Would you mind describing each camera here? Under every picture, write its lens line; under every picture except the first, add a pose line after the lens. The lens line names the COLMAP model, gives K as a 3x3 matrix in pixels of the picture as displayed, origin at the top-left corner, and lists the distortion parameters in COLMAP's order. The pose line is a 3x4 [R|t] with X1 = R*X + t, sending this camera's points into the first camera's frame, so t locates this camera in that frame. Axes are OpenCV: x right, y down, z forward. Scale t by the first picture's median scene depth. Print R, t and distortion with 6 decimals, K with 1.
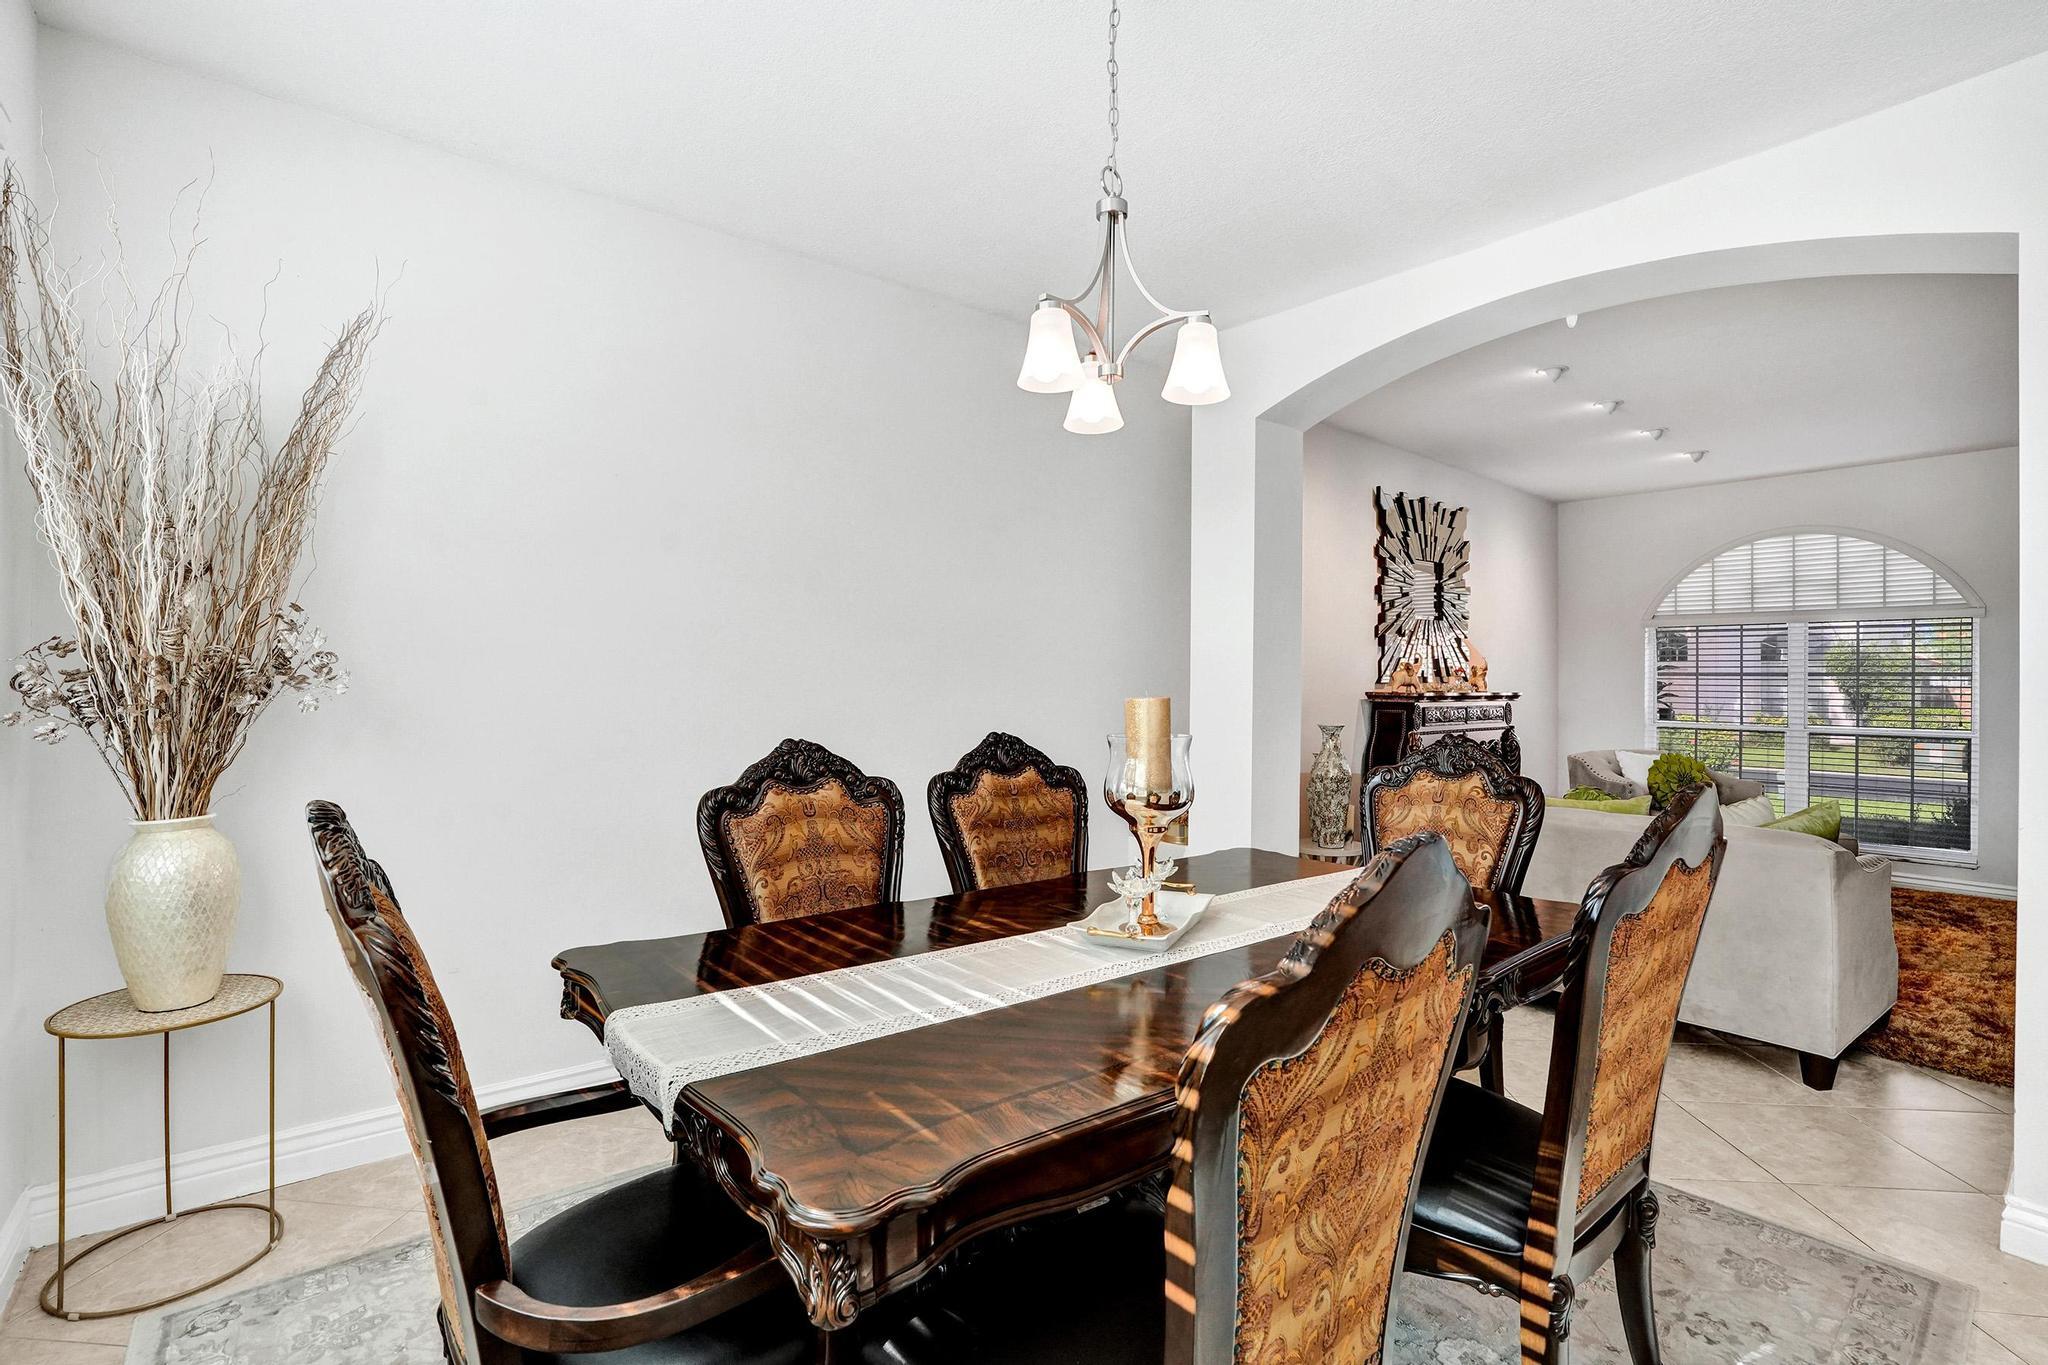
lens RADIAL K [[952.2, 0, 1025.3], [0, 952.2, 680.4], [0, 0, 1]] dist [-0.066921, 0.023576]
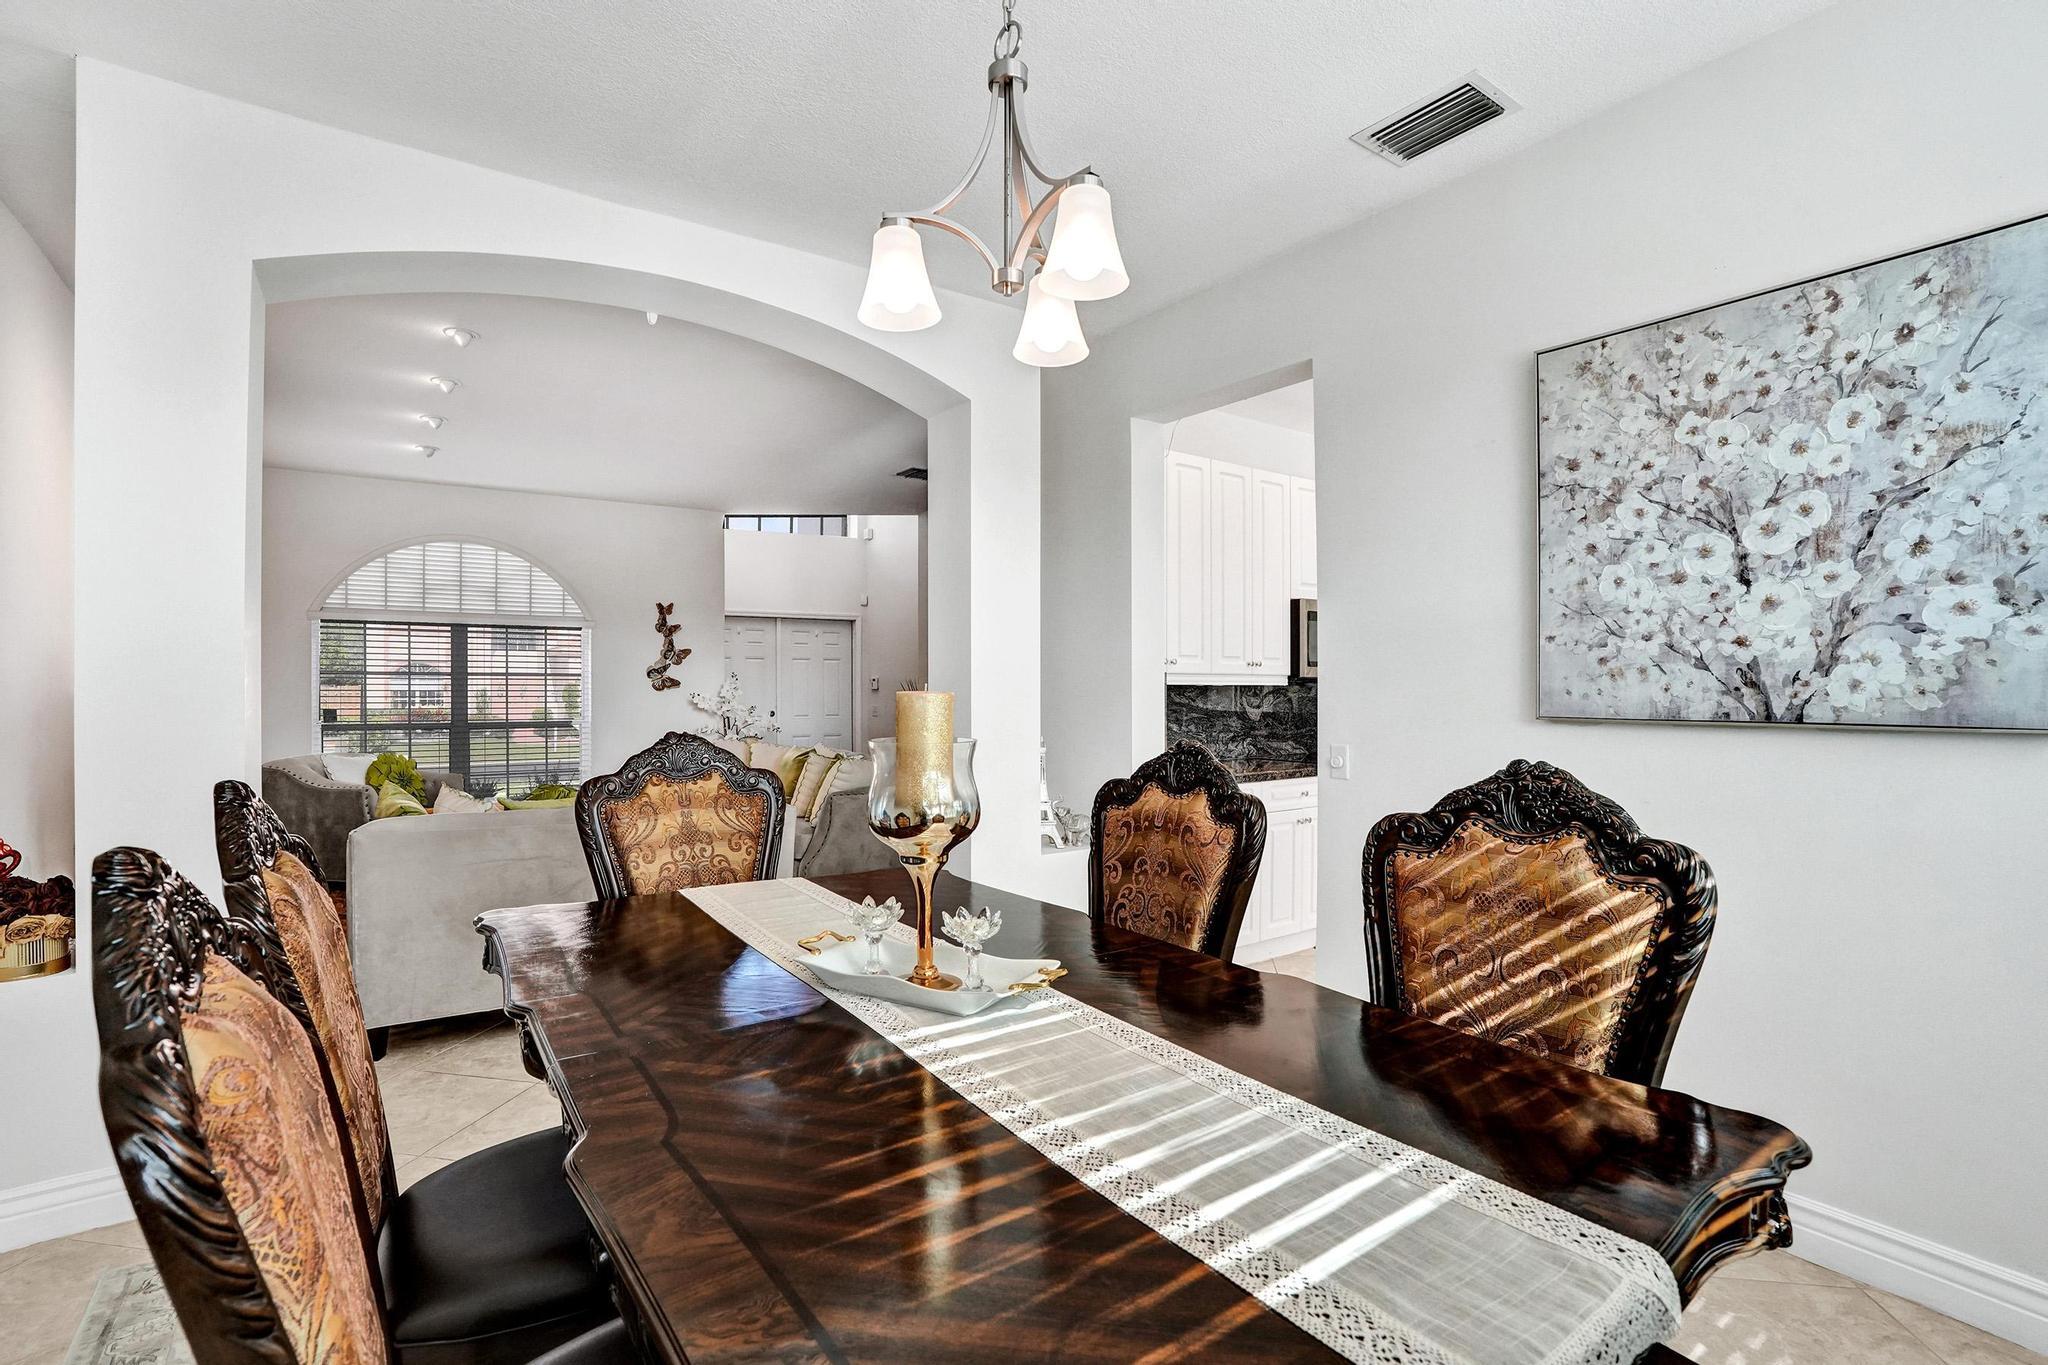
lens RADIAL K [[952.2, 0, 1020.2], [0, 952.2, 679.4], [0, 0, 1]] dist [-0.066921, 0.023576]
pose [[0.055645, -0.000294, 0.998451, -0.231705], [0.002515, 0.999997, 0.000154, 0.003358], [-0.998447, 0.002503, 0.055645, 0.312438]]
